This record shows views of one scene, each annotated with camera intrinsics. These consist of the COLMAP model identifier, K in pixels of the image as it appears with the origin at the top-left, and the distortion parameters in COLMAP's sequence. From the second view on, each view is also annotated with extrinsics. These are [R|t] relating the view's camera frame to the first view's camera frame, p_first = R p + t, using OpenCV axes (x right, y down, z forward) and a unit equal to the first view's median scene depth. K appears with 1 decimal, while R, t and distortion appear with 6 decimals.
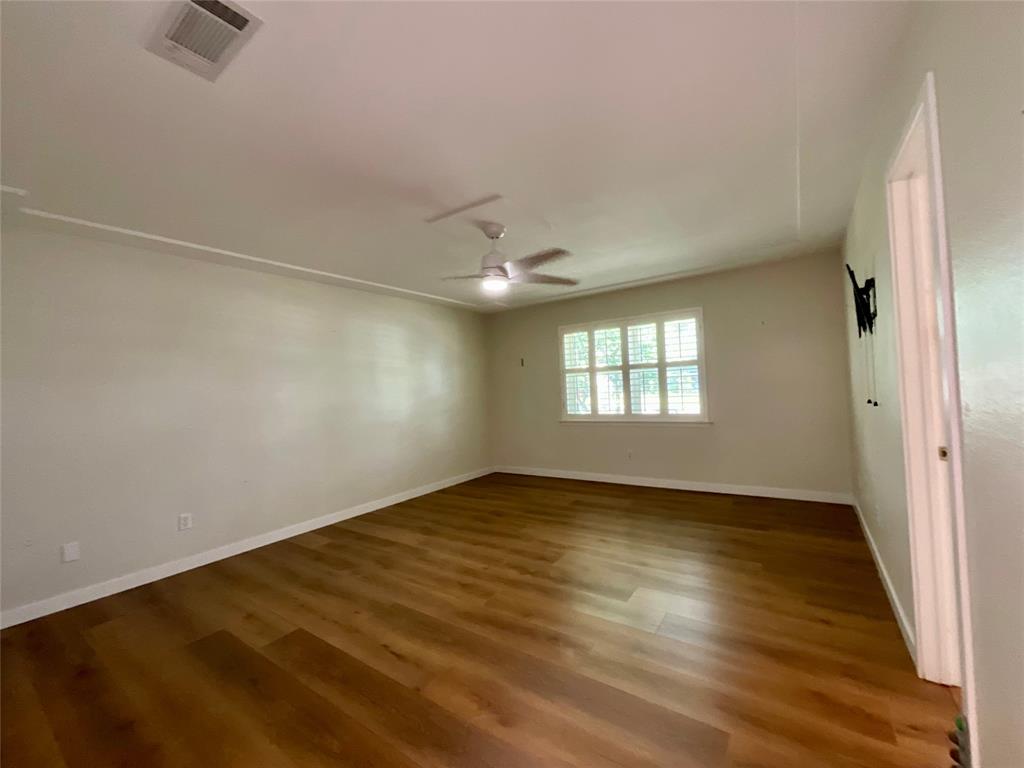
lens RADIAL K [[415.8, 0, 512.0], [0, 415.8, 384.0], [0, 0, 1]] dist [-0.000979, -0.000073]
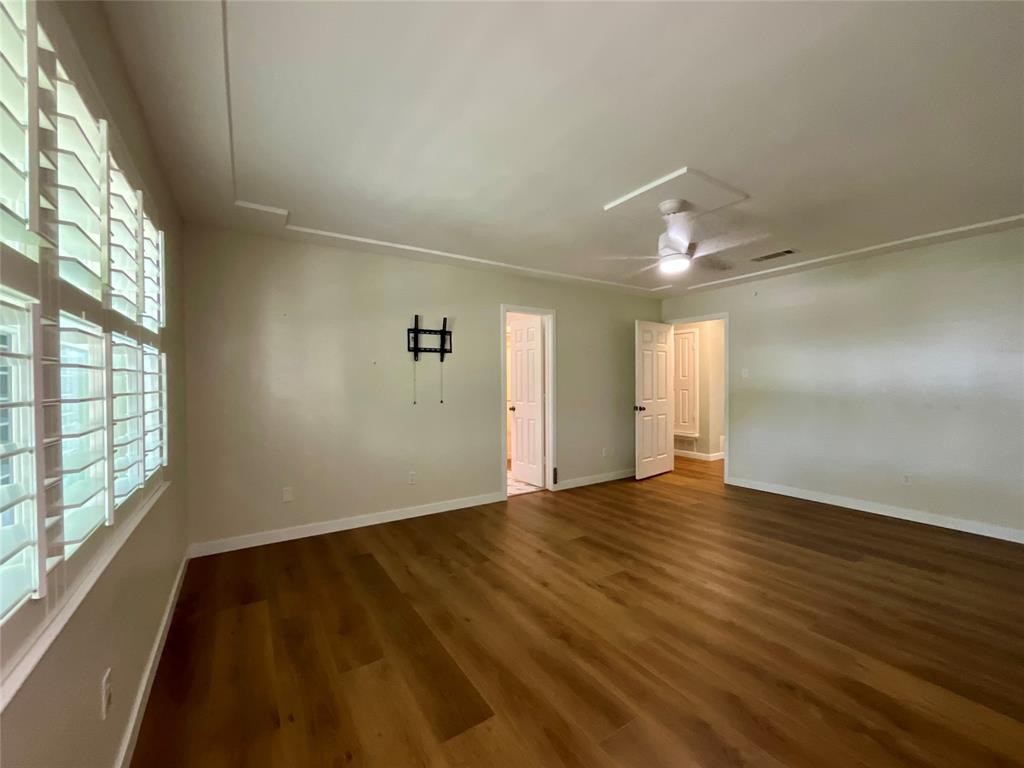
lens RADIAL K [[415.8, 0, 512.0], [0, 415.8, 384.0], [0, 0, 1]] dist [-0.000979, -0.000073]
pose [[-0.923819, 0.050445, 0.379492, -0.038108], [0.046756, 0.998727, -0.018938, 0.016957], [-0.379965, 0.000248, -0.925001, 1.706557]]
